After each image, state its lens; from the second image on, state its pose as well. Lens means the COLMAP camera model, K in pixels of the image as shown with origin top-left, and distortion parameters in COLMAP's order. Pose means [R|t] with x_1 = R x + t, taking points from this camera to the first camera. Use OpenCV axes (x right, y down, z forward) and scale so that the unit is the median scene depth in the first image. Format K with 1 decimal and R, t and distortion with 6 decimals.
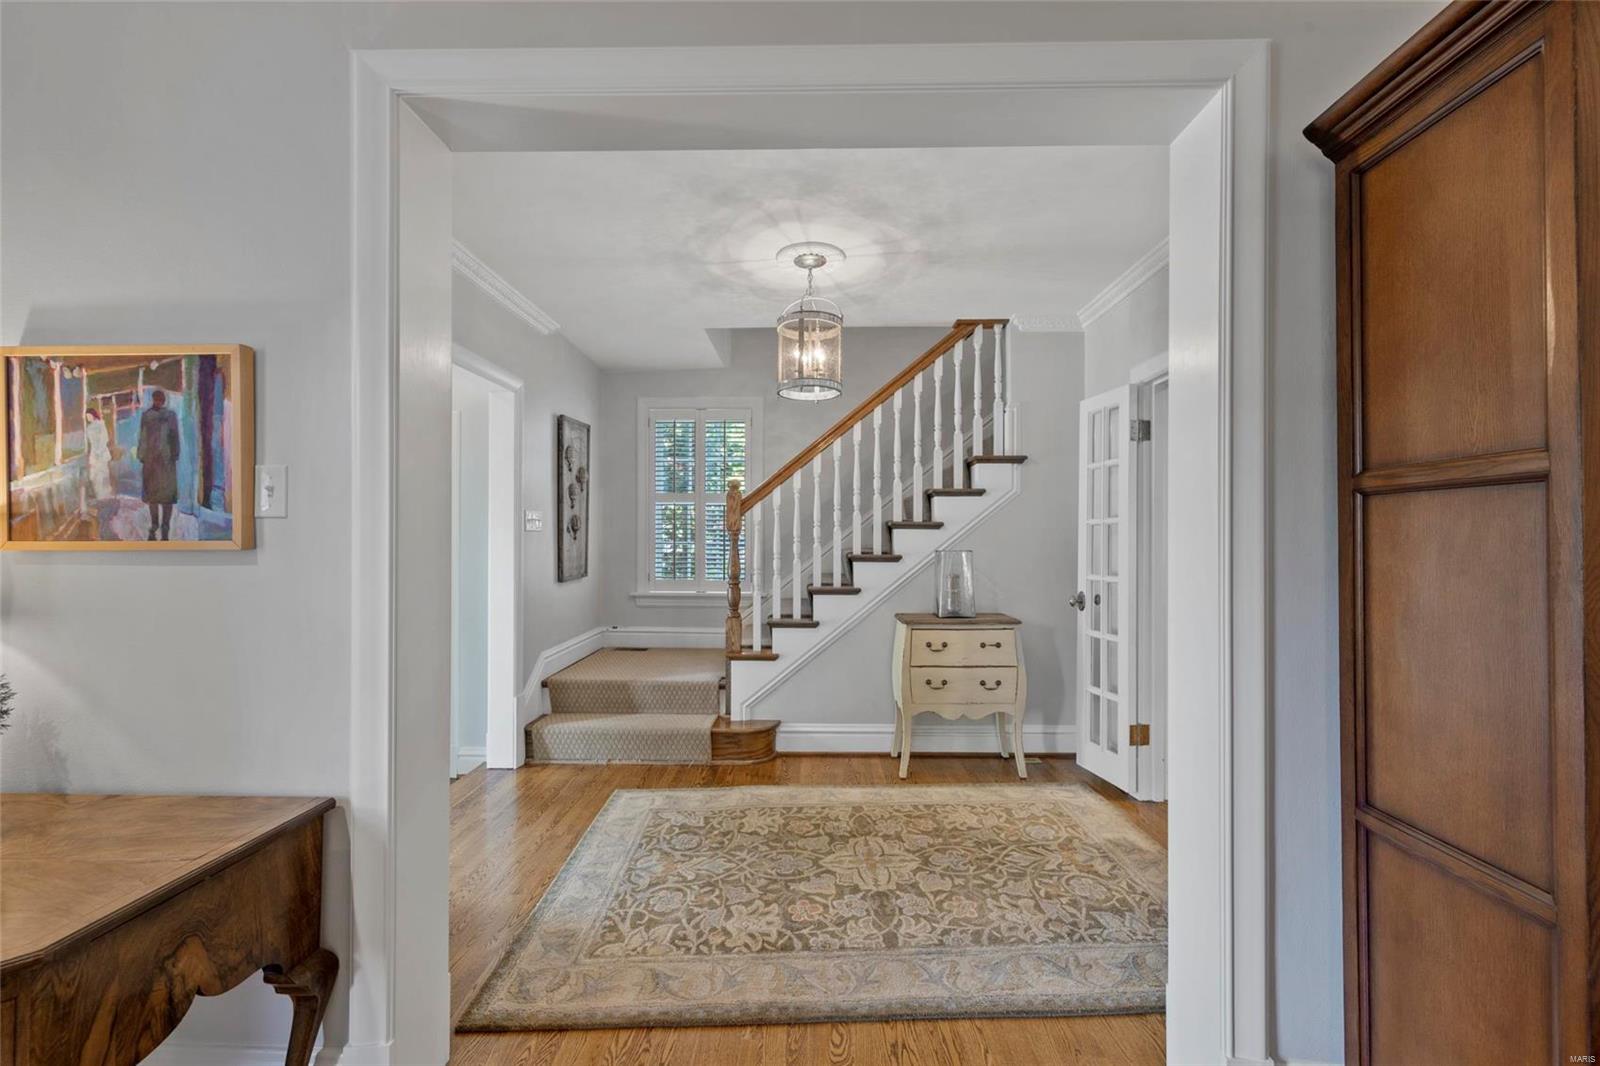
lens RADIAL K [[626.2, 0, 797.8], [0, 626.2, 530.2], [0, 0, 1]] dist [0.002995, 0.000033]
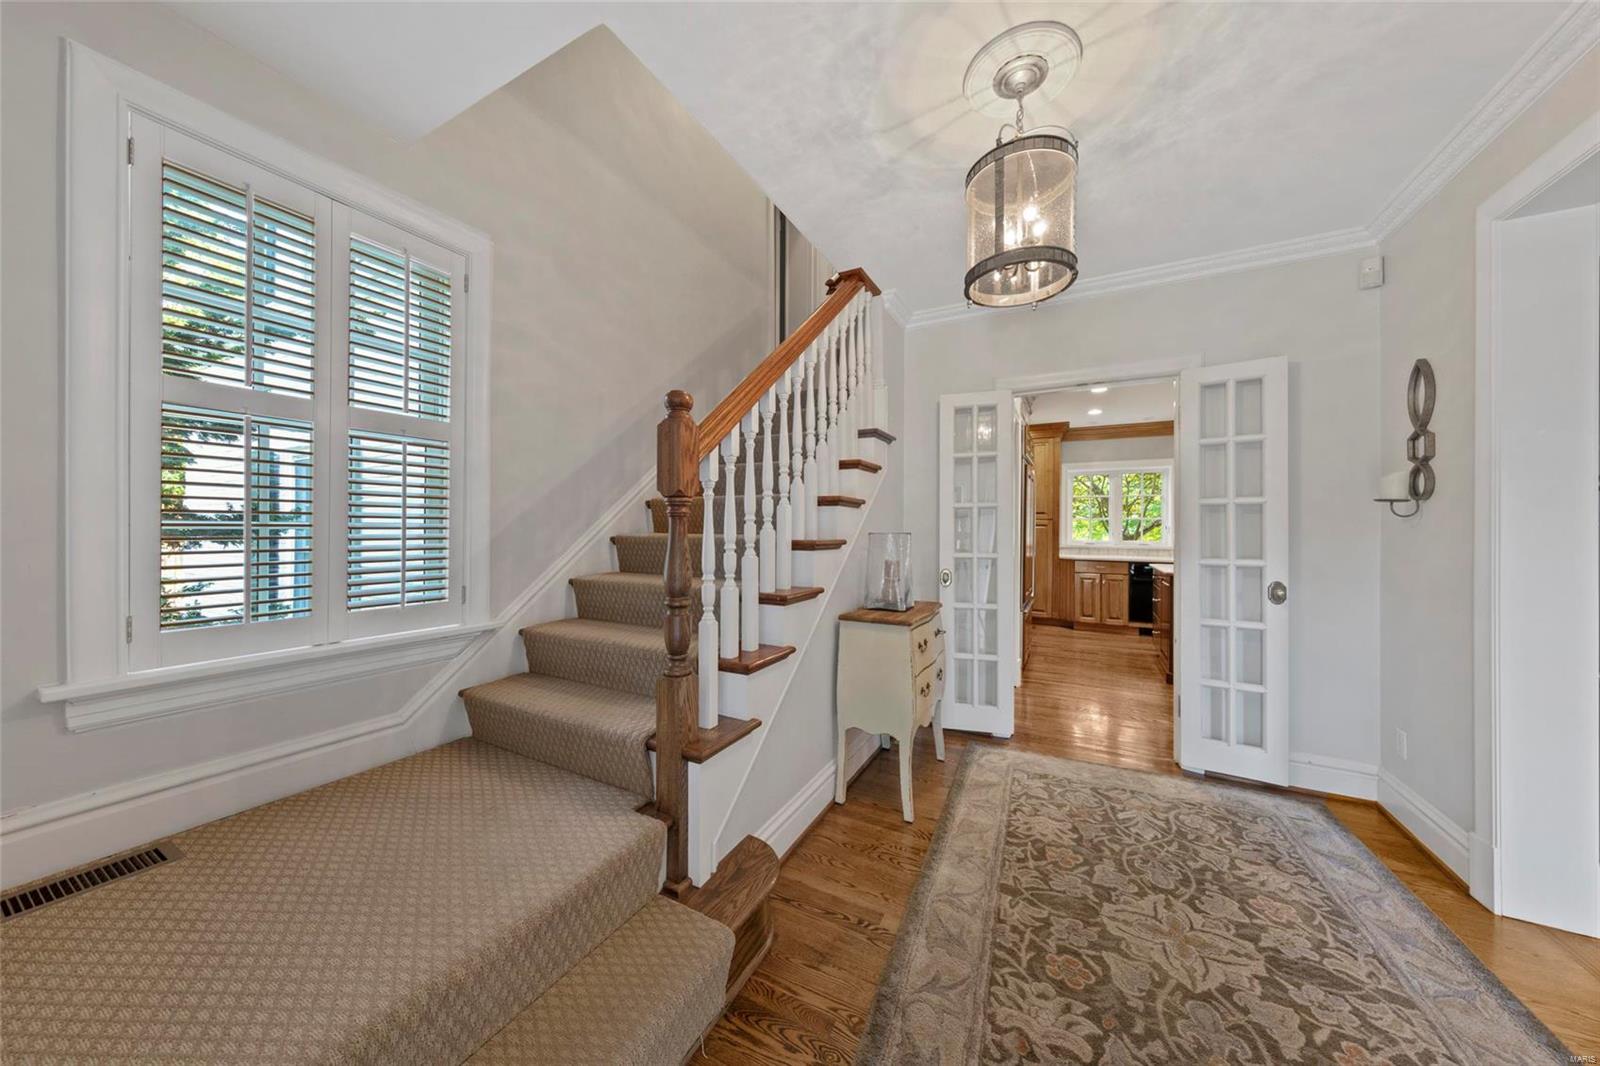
lens RADIAL K [[546.8, 0, 796.2], [0, 546.8, 526.7], [0, 0, 1]] dist [0.000721, 0.000059]
pose [[0.447776, -0.007619, 0.894113, -0.599098], [-0.001022, 0.999959, 0.009033, 0.037360], [-0.894145, -0.004959, 0.447750, 1.019625]]
